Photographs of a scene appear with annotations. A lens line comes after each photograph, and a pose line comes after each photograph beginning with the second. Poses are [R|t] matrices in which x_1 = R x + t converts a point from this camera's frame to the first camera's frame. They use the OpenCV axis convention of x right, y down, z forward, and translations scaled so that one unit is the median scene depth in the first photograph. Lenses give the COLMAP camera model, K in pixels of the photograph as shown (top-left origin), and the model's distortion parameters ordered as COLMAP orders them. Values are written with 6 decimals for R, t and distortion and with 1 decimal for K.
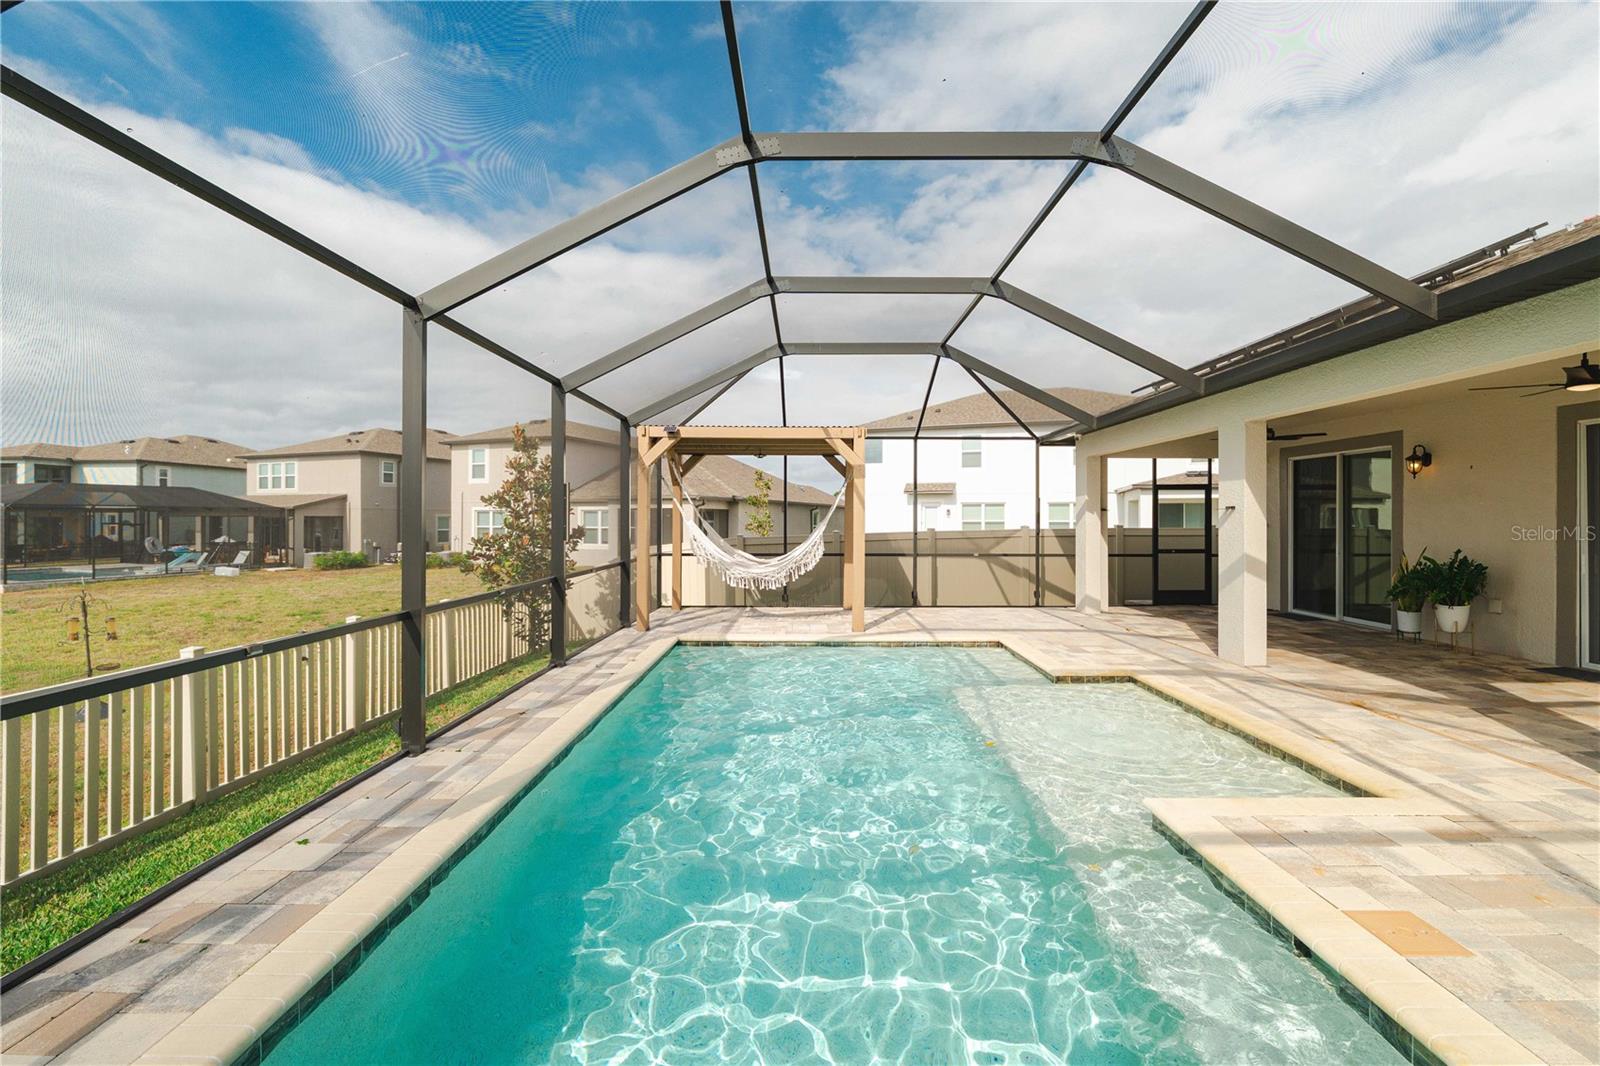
lens RADIAL K [[664.1, 0, 804.4], [0, 664.1, 523.5], [0, 0, 1]] dist [-0.007432, 0.001138]
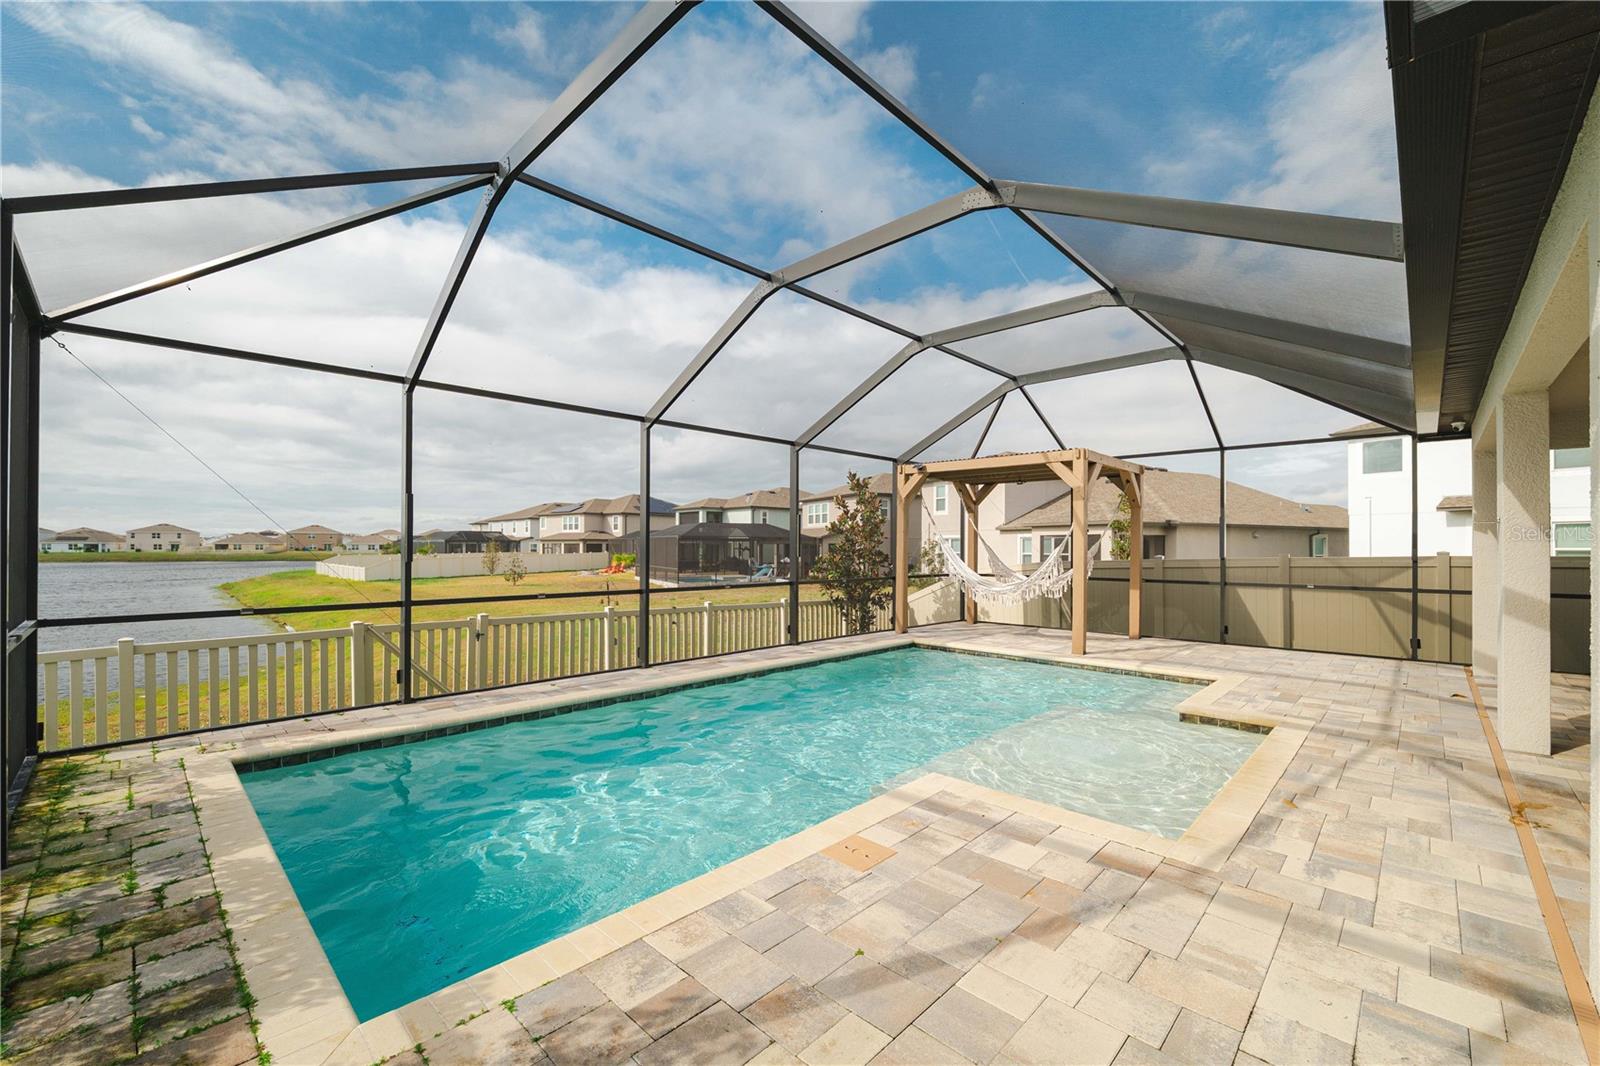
lens RADIAL K [[664.1, 0, 802.4], [0, 664.1, 546.6], [0, 0, 1]] dist [-0.007432, 0.001138]
pose [[0.713227, 0.002121, -0.700930, 0.483281], [-0.008552, 0.999947, -0.005676, 0.011347], [0.700881, 0.010043, 0.713208, 0.002302]]
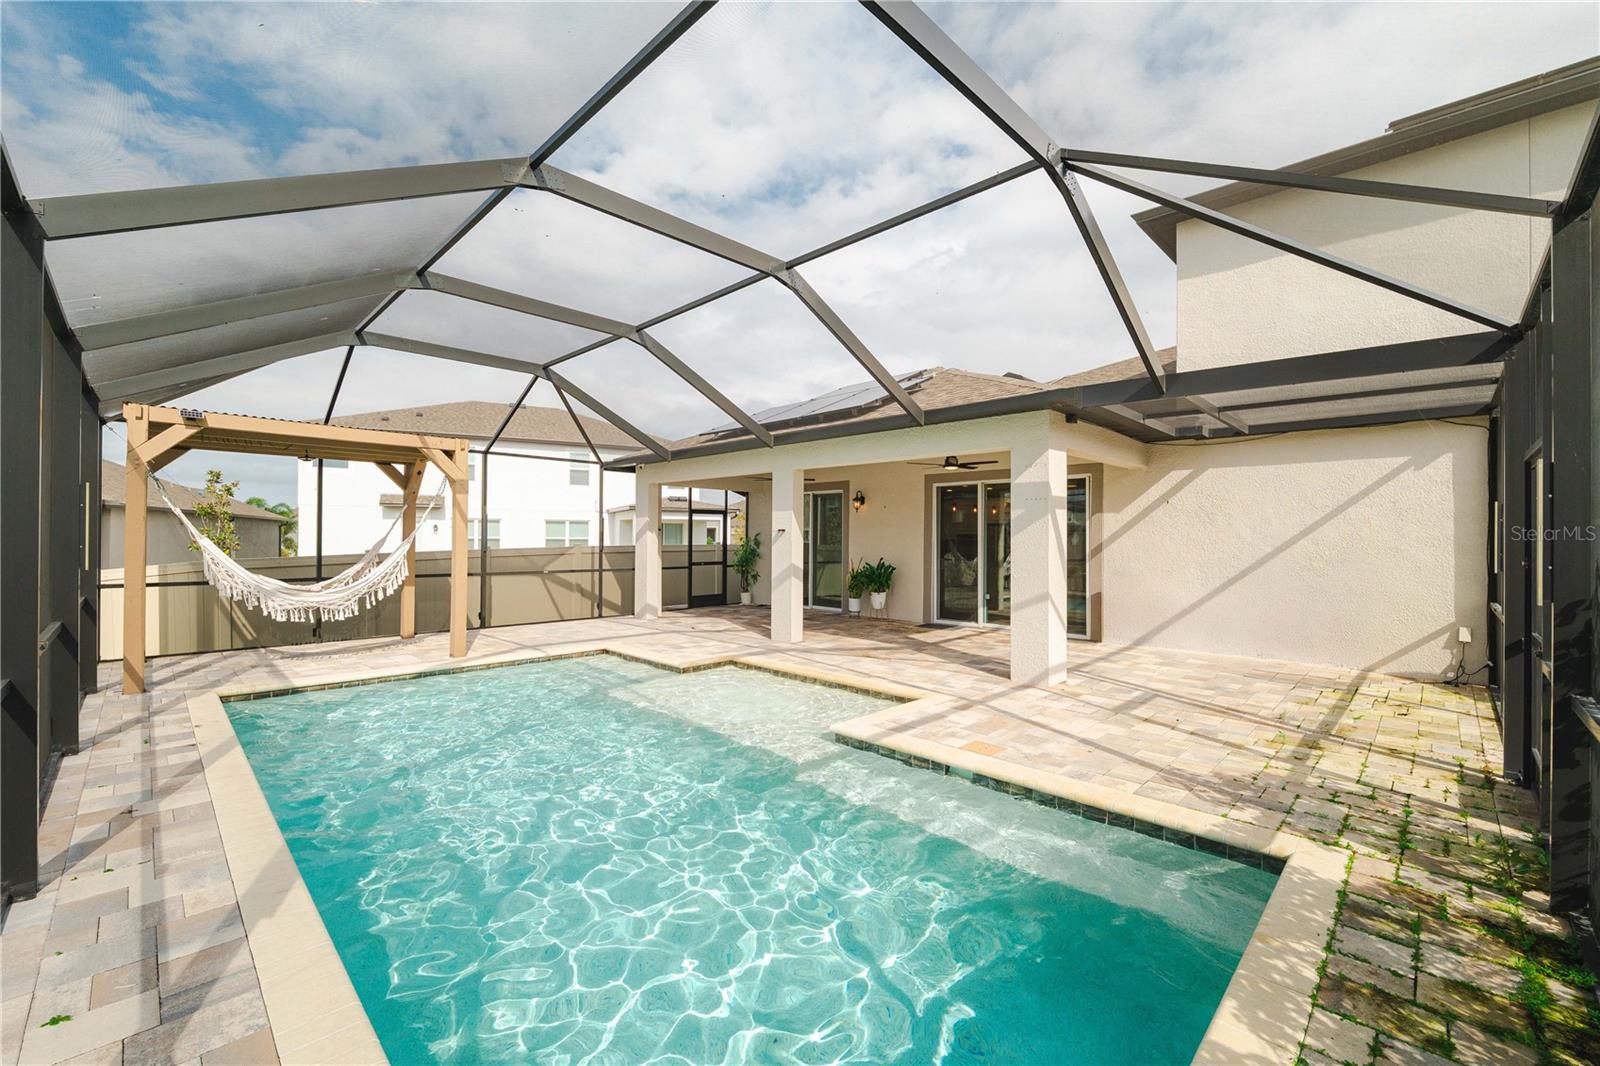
lens RADIAL K [[664.1, 0, 811.1], [0, 664.1, 537.3], [0, 0, 1]] dist [-0.007432, 0.001138]
pose [[0.692857, 0.004690, 0.721060, -0.250450], [-0.001472, 0.999986, -0.005090, -0.001527], [-0.721073, 0.002465, 0.692854, -0.004424]]
